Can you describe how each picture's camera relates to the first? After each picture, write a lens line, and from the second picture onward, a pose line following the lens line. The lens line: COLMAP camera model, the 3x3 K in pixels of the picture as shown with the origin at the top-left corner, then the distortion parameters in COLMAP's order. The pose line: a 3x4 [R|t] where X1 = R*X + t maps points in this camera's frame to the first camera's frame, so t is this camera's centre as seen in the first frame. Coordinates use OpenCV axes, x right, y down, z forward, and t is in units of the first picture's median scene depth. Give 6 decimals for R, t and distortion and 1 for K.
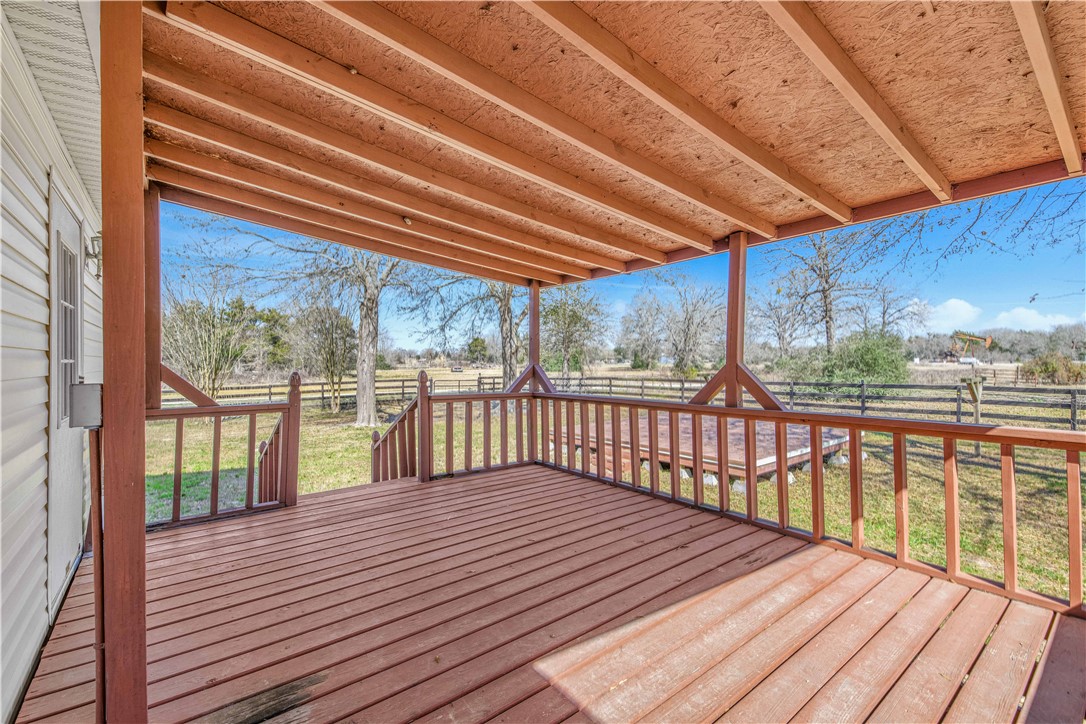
lens RADIAL K [[466.7, 0, 539.9], [0, 466.7, 364.5], [0, 0, 1]] dist [0.036024, -0.000197]
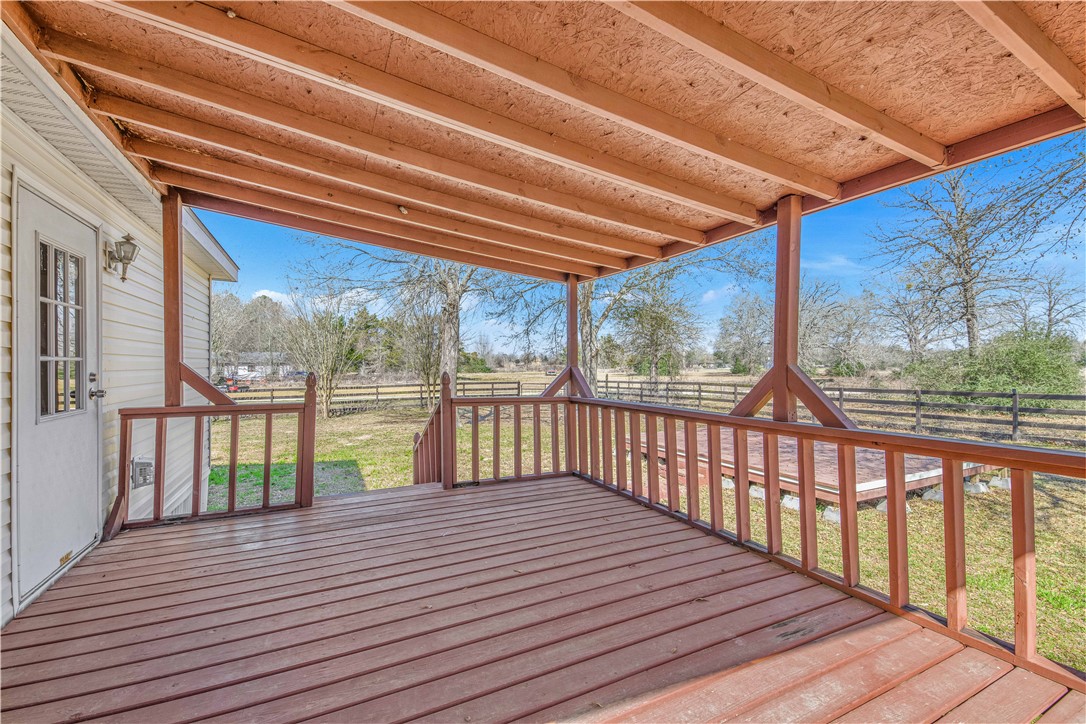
lens RADIAL K [[454.8, 0, 546.5], [0, 454.8, 362.0], [0, 0, 1]] dist [0.039368, -0.018331]
pose [[0.979178, 0.002958, -0.202983, 0.181196], [-0.005895, 0.999886, -0.013869, 0.005891], [0.202919, 0.014777, 0.979084, 0.173792]]
